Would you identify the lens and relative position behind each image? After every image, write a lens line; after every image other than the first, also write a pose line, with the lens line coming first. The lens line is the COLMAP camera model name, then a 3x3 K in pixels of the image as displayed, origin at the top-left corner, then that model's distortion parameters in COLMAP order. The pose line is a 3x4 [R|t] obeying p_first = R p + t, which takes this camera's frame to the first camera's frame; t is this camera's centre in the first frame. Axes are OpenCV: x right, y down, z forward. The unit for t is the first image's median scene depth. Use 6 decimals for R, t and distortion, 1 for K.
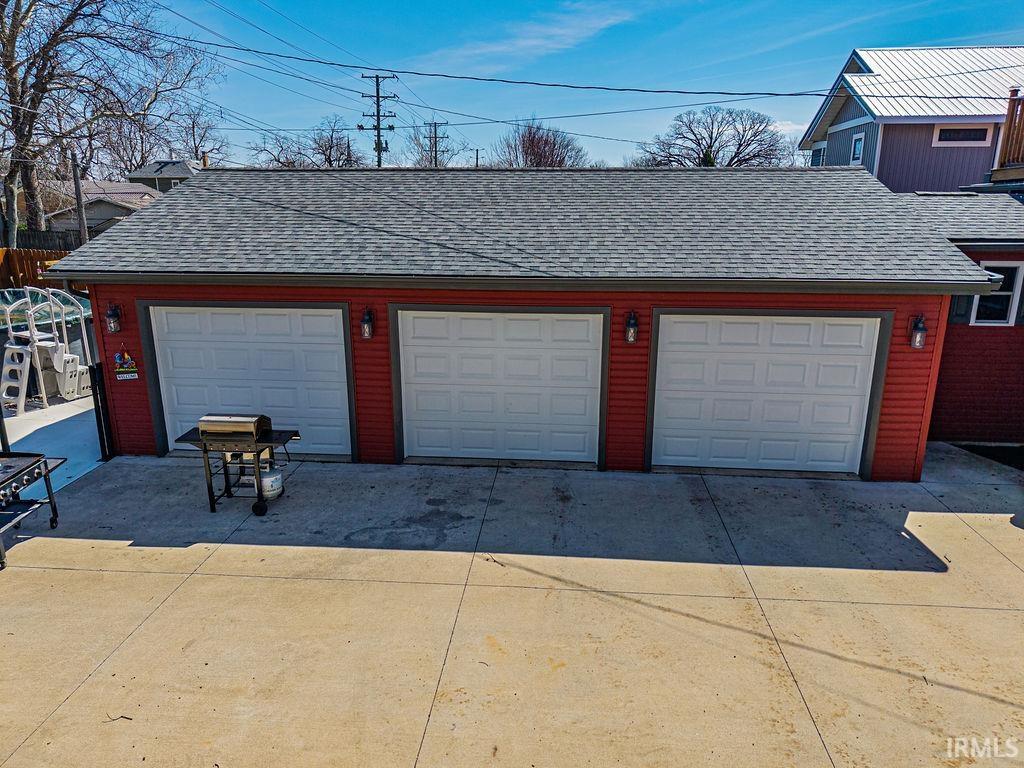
lens RADIAL K [[696.0, 0, 512.0], [0, 696.0, 384.0], [0, 0, 1]] dist [-0.002962, -0.001566]
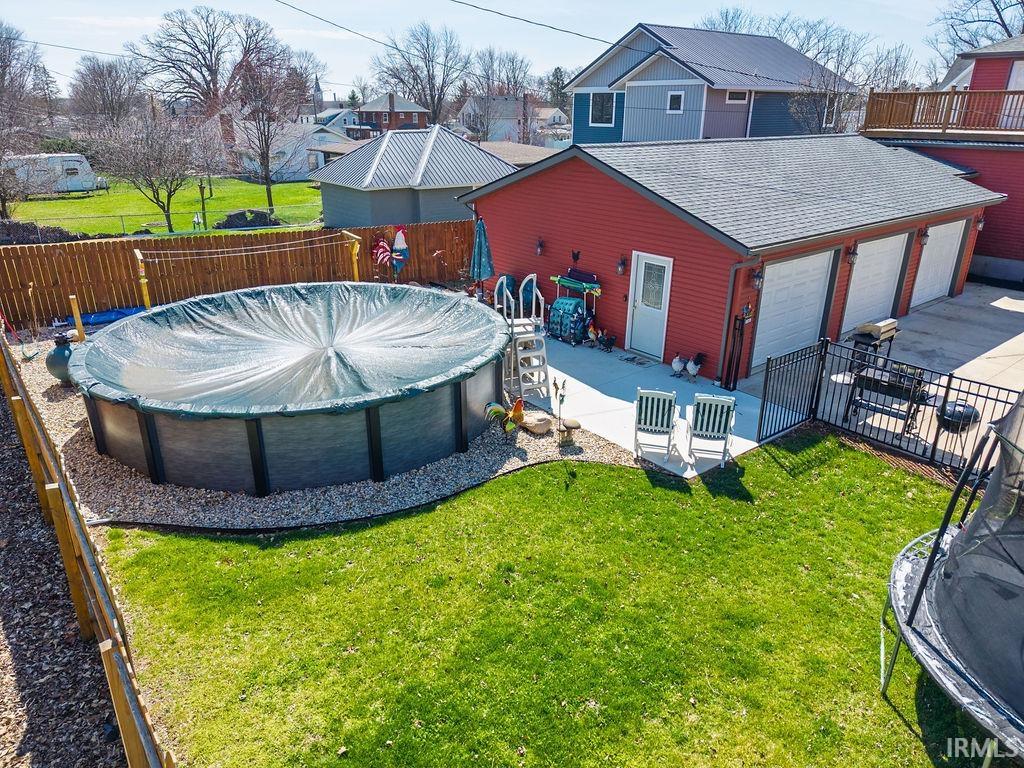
lens RADIAL K [[696.0, 0, 512.0], [0, 696.0, 384.0], [0, 0, 1]] dist [-0.002962, -0.001566]
pose [[0.724851, -0.255842, 0.639638, -0.906695], [0.172886, 0.966326, 0.190592, -0.117877], [-0.666860, -0.027566, 0.744673, 0.149801]]
